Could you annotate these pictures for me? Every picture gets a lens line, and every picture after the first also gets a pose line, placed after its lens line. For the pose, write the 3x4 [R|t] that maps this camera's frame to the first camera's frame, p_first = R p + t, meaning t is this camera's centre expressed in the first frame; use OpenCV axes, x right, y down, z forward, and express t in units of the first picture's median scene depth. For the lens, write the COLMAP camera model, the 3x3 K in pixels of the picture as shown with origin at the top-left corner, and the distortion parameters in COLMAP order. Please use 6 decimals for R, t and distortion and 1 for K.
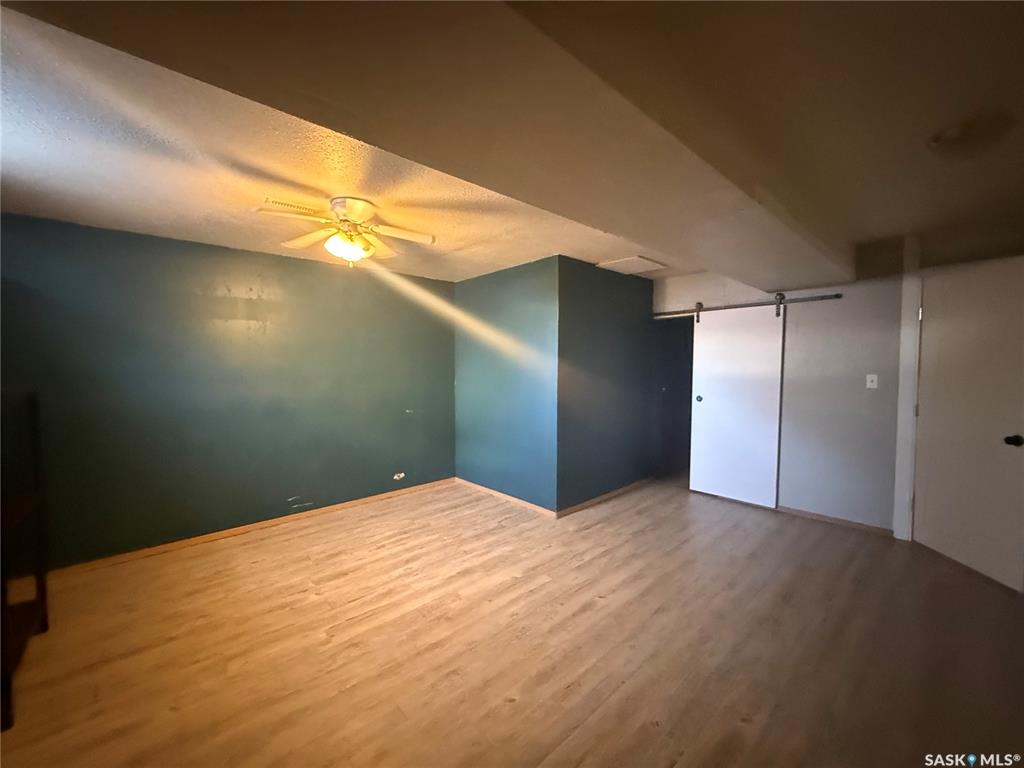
lens RADIAL K [[410.5, 0, 511.1], [0, 410.5, 379.0], [0, 0, 1]] dist [0.001521, -0.000829]
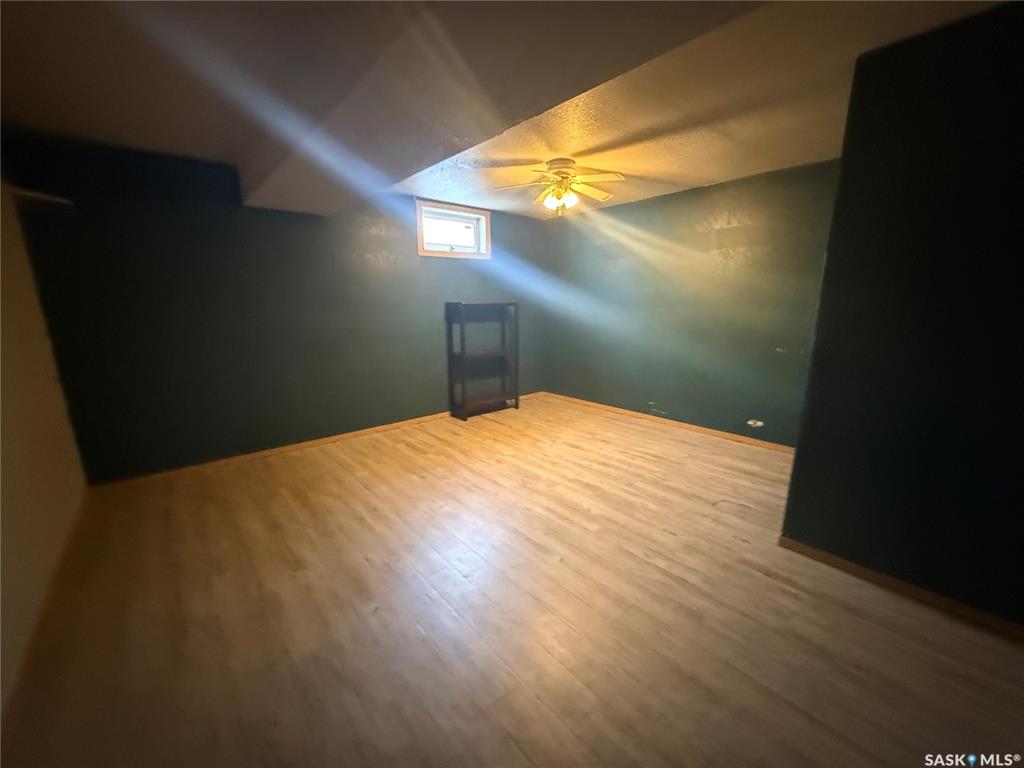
lens RADIAL K [[410.5, 0, 512.4], [0, 410.5, 390.4], [0, 0, 1]] dist [0.001521, -0.000829]
pose [[-0.033130, 0.225656, -0.973644, 0.811946], [-0.027748, 0.973595, 0.226589, -0.015970], [0.999066, 0.034524, -0.025993, 0.736028]]
